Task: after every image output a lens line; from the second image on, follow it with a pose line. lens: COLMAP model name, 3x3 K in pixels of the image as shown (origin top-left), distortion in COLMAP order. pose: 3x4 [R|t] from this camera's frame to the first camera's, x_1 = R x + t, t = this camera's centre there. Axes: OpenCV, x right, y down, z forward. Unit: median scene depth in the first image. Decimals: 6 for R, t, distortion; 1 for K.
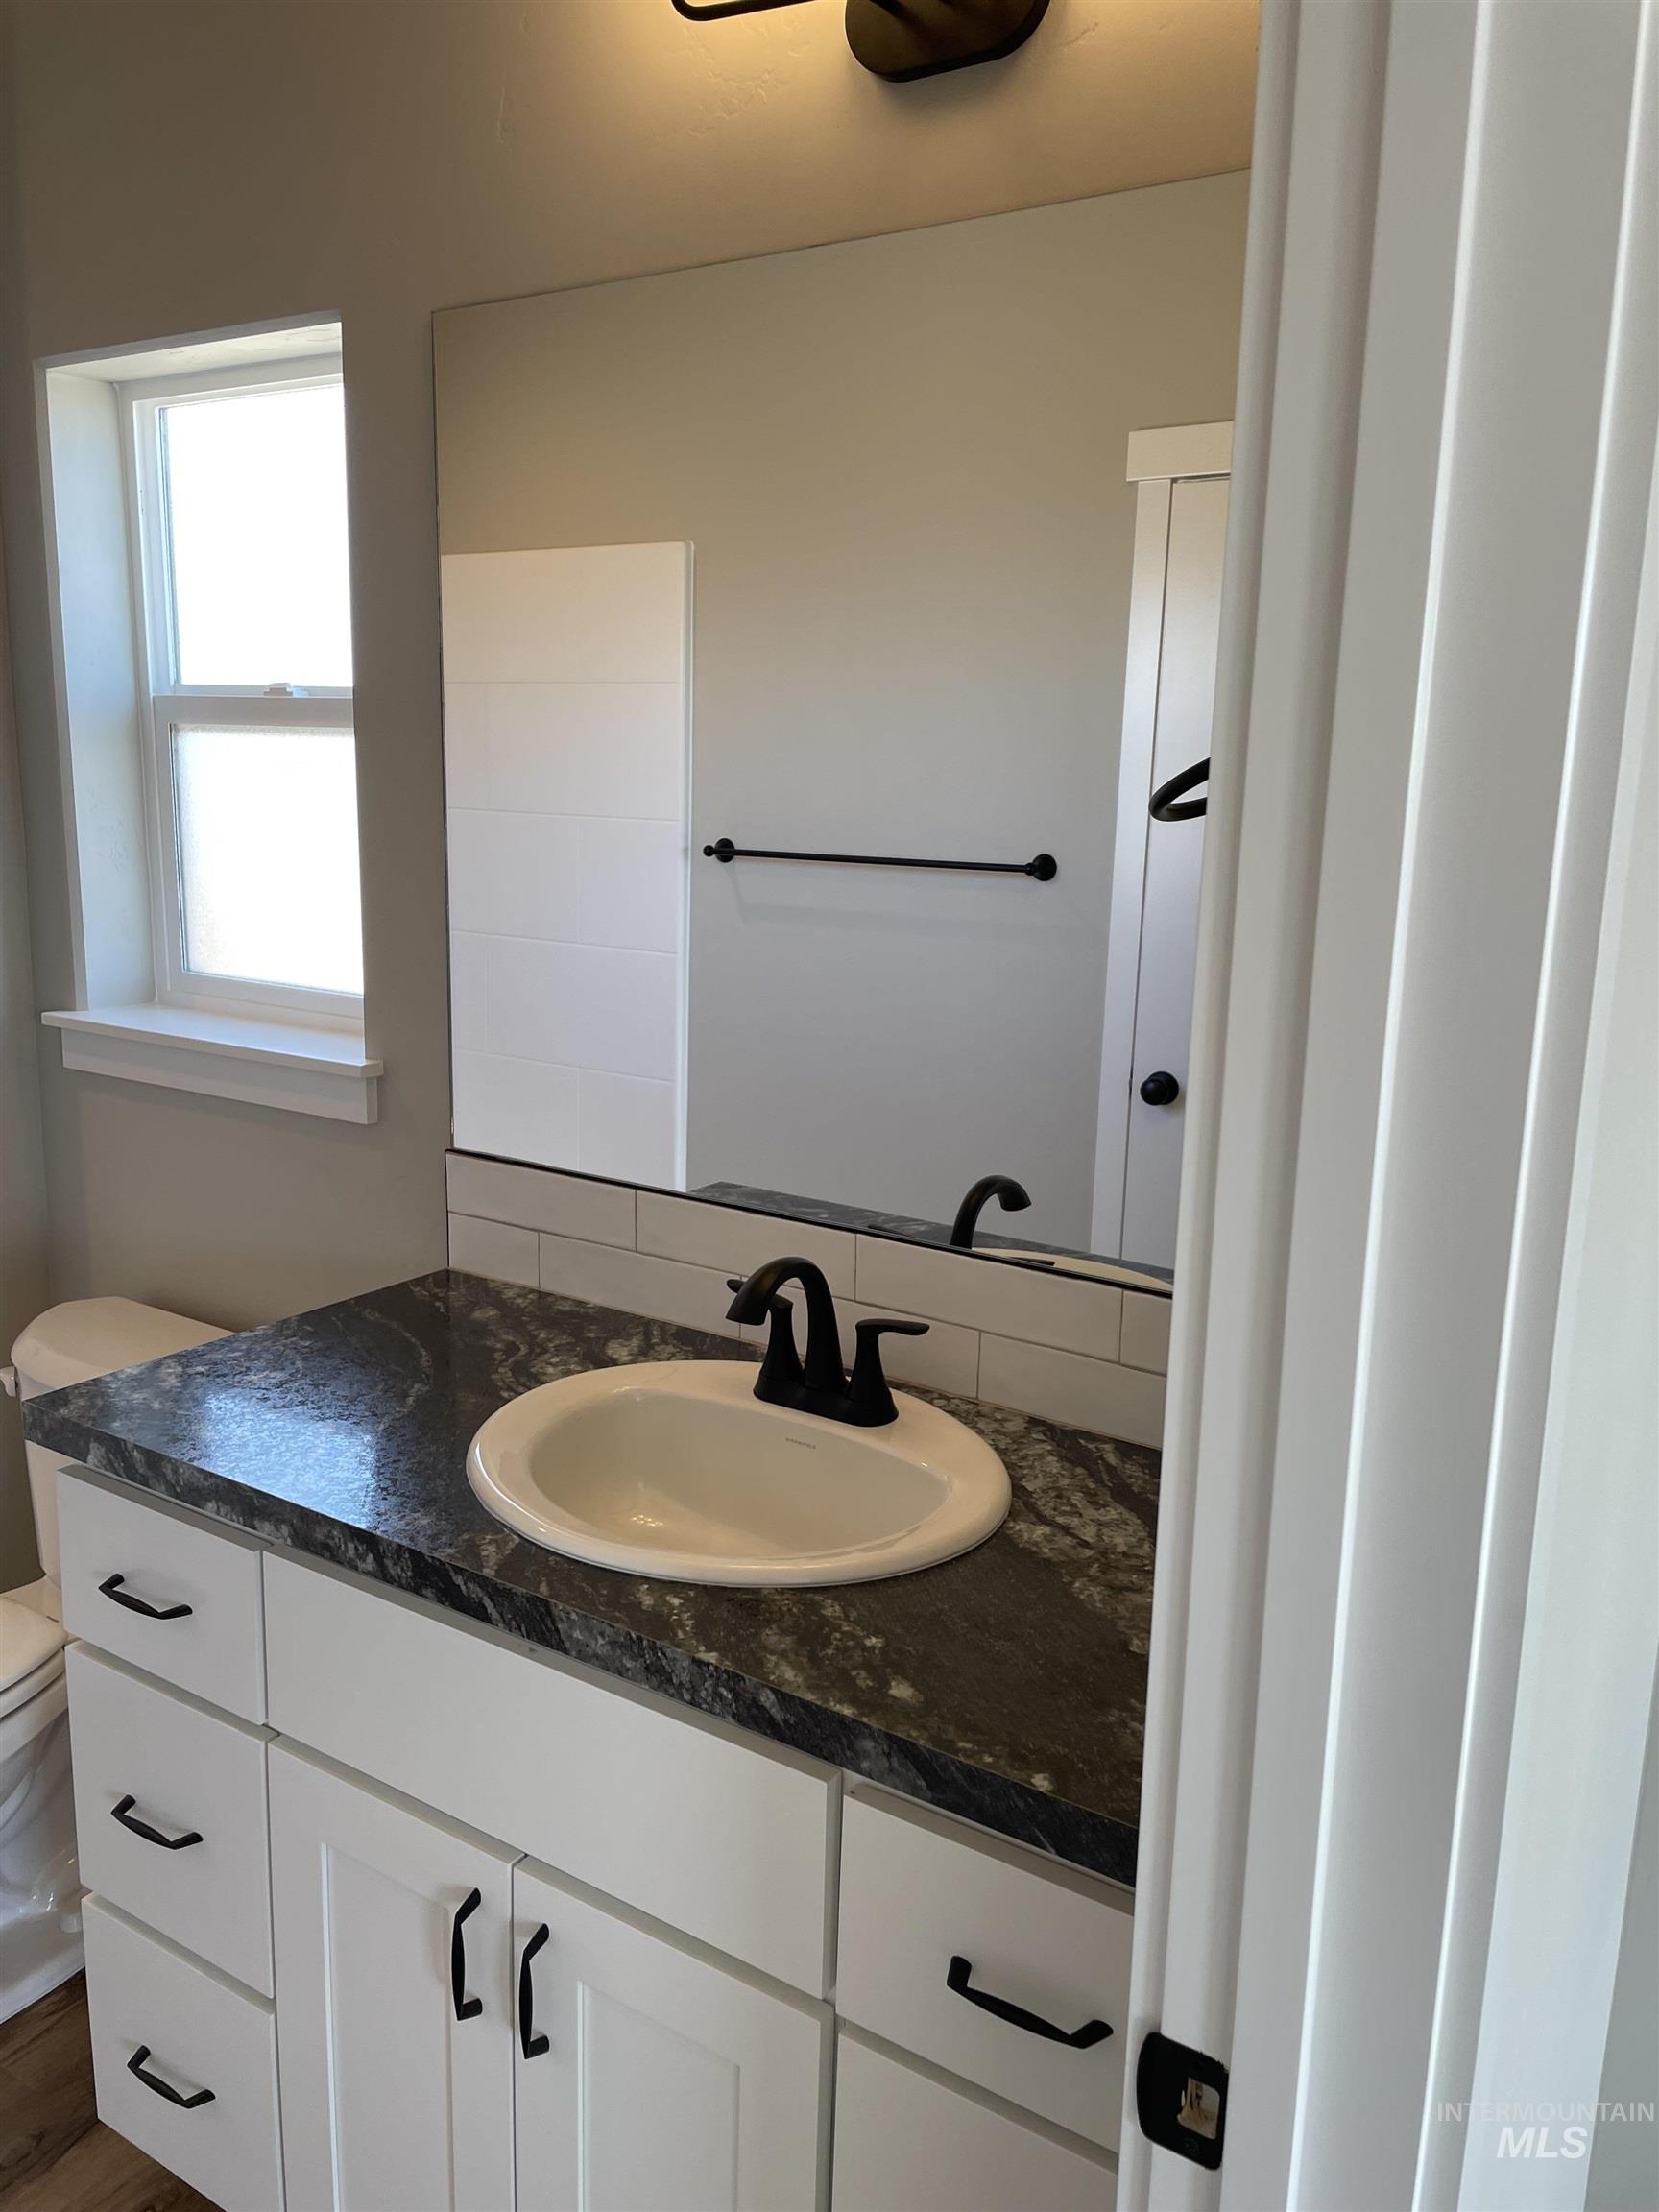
lens RADIAL K [[1692.0, 0, 835.3], [0, 1692.0, 1094.8], [0, 0, 1]] dist [0.059911, -0.074866]
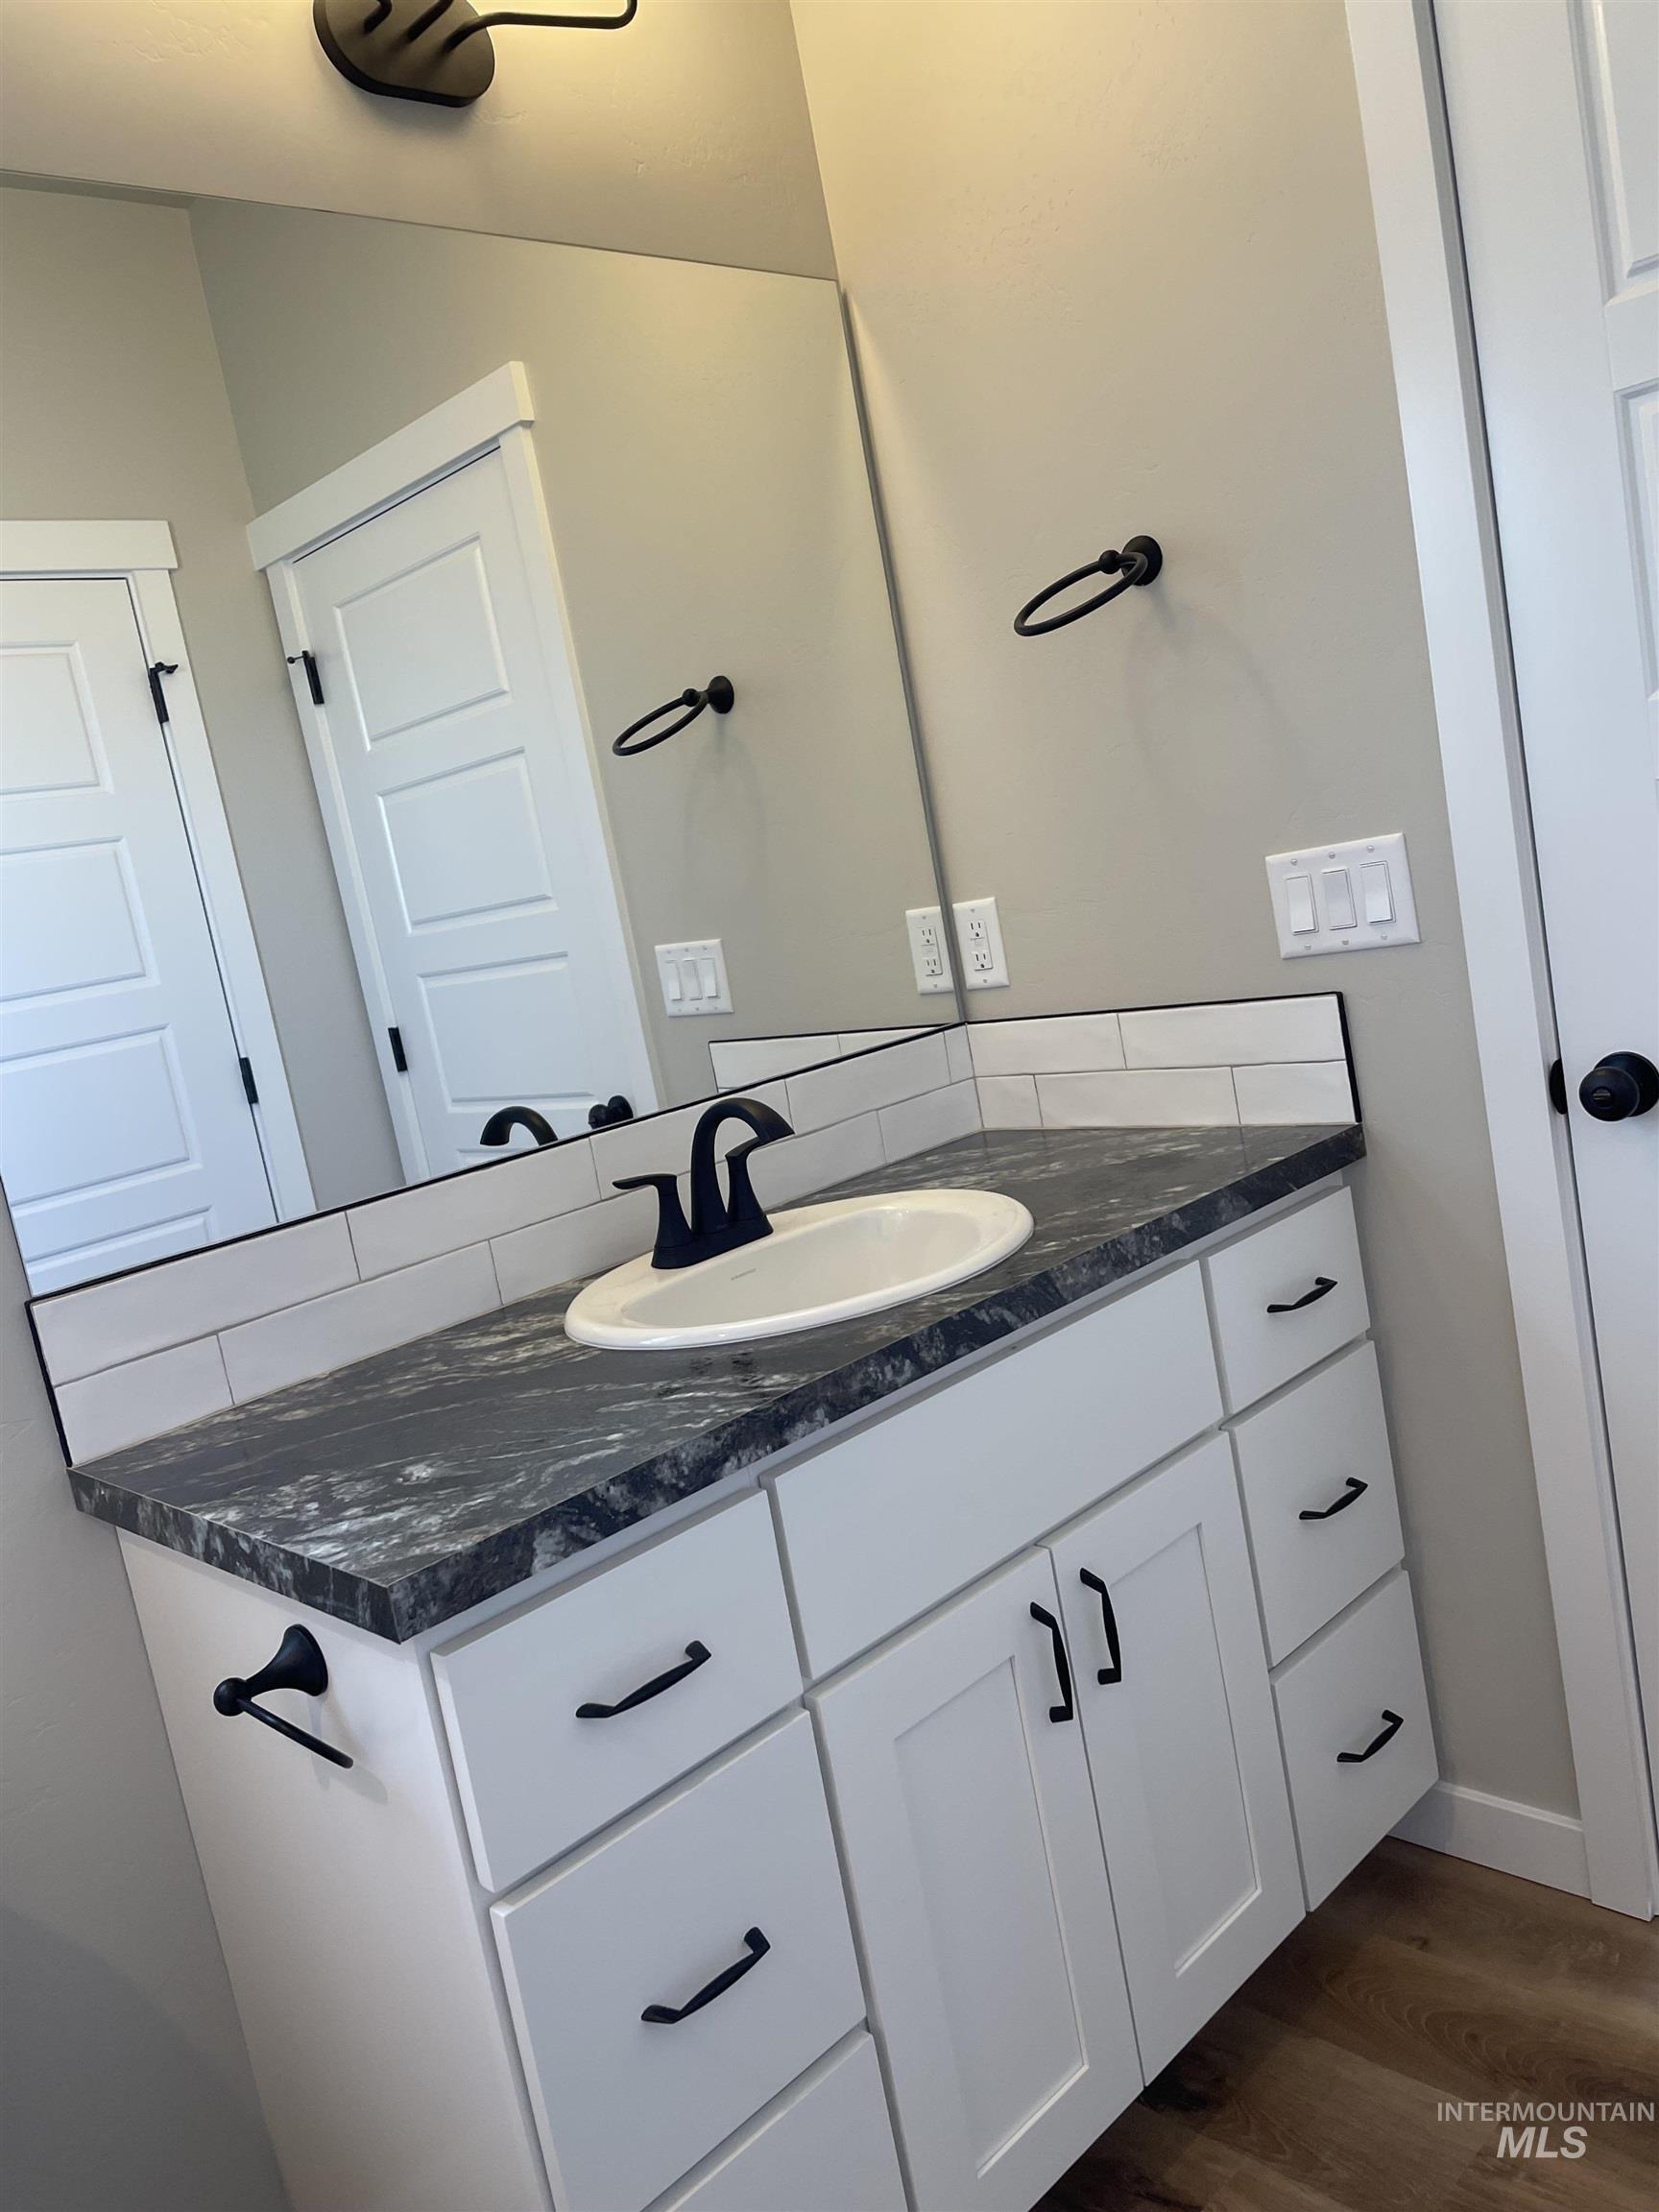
lens RADIAL K [[1692.0, 0, 832.3], [0, 1692.0, 1117.3], [0, 0, 1]] dist [0.059911, -0.074866]
pose [[0.196528, -0.203305, 0.959189, -1.246725], [0.364908, 0.923160, 0.120902, -0.003987], [-0.910065, 0.326255, 0.255614, 0.746451]]
